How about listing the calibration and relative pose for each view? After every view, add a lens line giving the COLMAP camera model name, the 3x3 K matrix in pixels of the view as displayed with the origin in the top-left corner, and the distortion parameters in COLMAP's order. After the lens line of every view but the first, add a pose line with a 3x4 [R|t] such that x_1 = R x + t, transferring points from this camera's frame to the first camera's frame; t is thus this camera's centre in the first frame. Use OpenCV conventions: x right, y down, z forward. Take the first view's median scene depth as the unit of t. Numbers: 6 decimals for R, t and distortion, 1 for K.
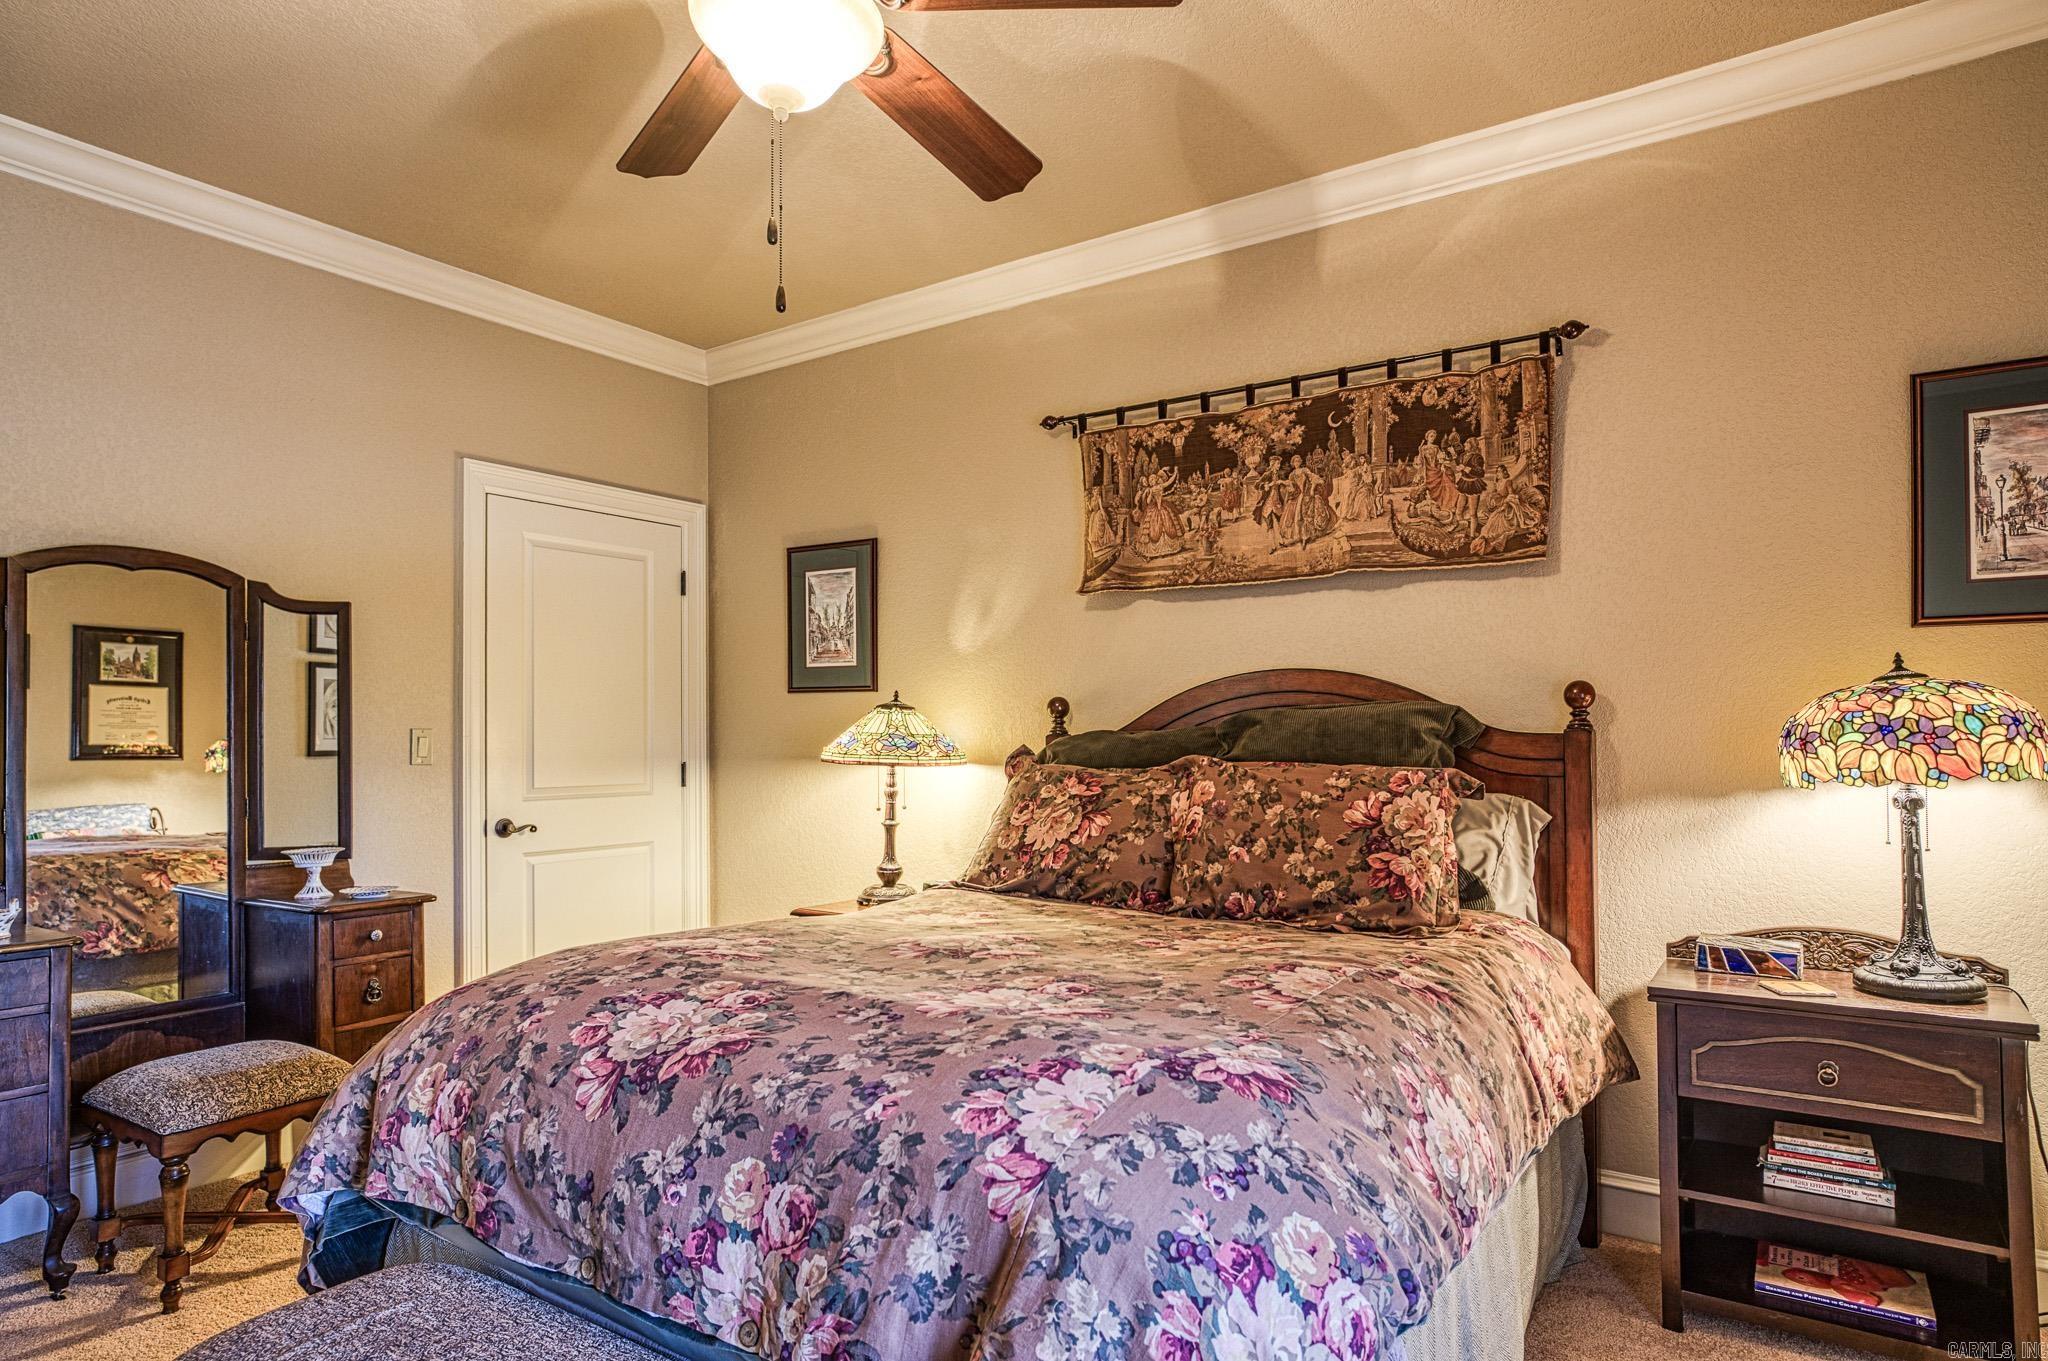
lens RADIAL K [[1199.4, 0, 1033.5], [0, 1199.4, 711.0], [0, 0, 1]] dist [-0.027722, 0.018026]
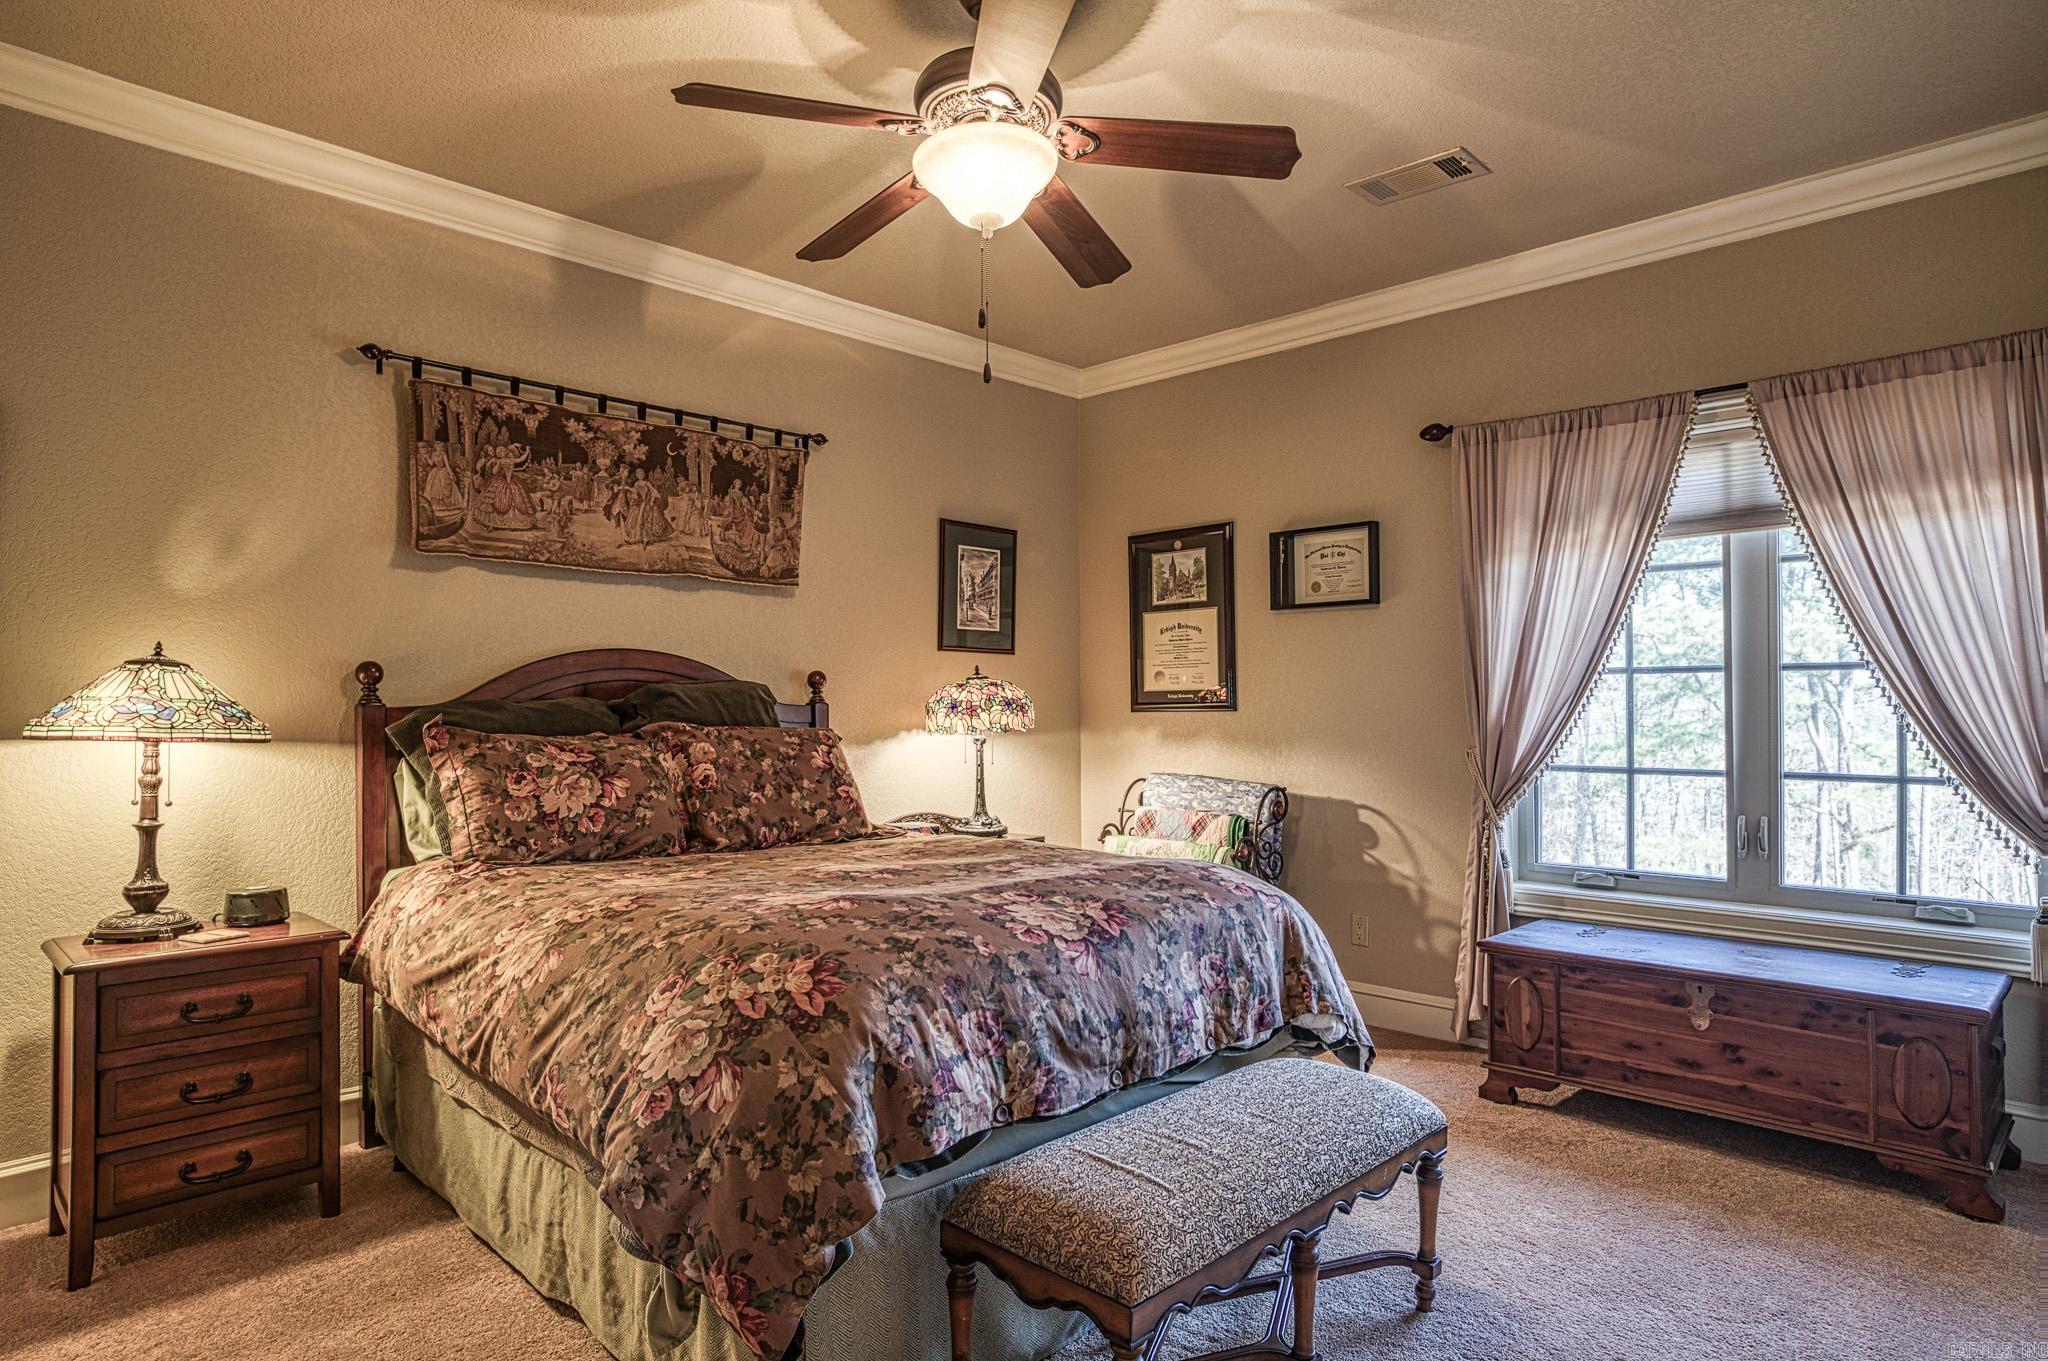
lens RADIAL K [[1199.4, 0, 1022.8], [0, 1199.4, 684.1], [0, 0, 1]] dist [-0.027722, 0.018026]
pose [[0.158630, 0.022615, 0.987079, -0.906886], [-0.020675, 0.999595, -0.019579, 0.014710], [-0.987122, -0.017302, 0.159033, 0.446704]]
